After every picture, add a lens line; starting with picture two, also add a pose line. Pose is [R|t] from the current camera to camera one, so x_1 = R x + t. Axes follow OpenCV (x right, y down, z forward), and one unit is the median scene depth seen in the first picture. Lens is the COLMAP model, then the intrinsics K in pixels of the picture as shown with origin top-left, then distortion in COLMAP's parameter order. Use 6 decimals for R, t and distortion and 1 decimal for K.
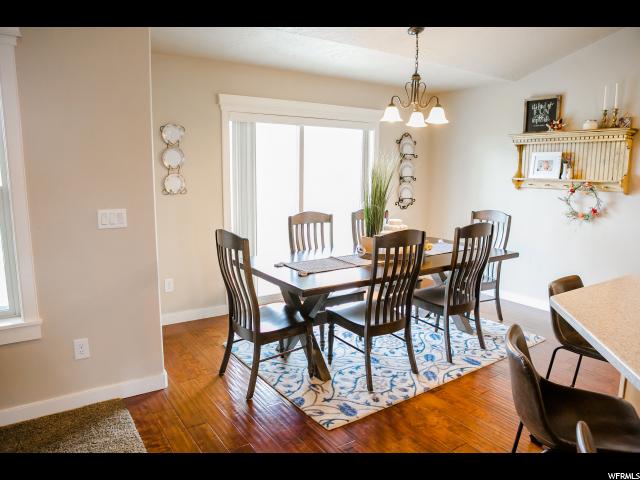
lens RADIAL K [[444.0, 0, 319.4], [0, 444.0, 244.0], [0, 0, 1]] dist [-0.097244, 0.029713]
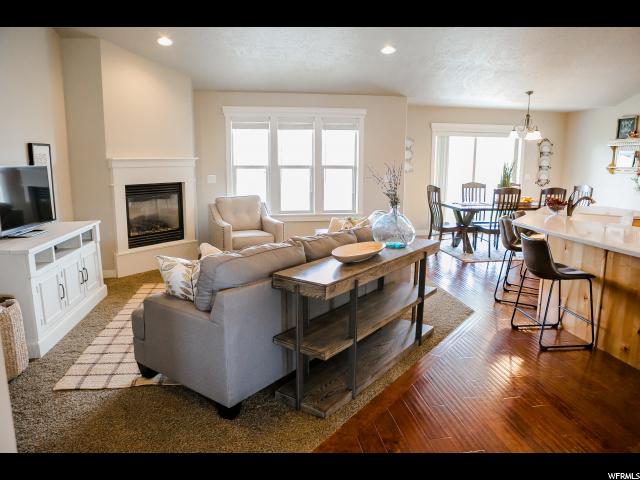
lens RADIAL K [[444.0, 0, 319.4], [0, 444.0, 239.7], [0, 0, 1]] dist [-0.097244, 0.029713]
pose [[0.901304, 0.071570, -0.427234, 0.194045], [-0.068053, 0.997404, 0.023517, 0.169291], [0.427808, 0.007879, 0.903835, -0.976934]]
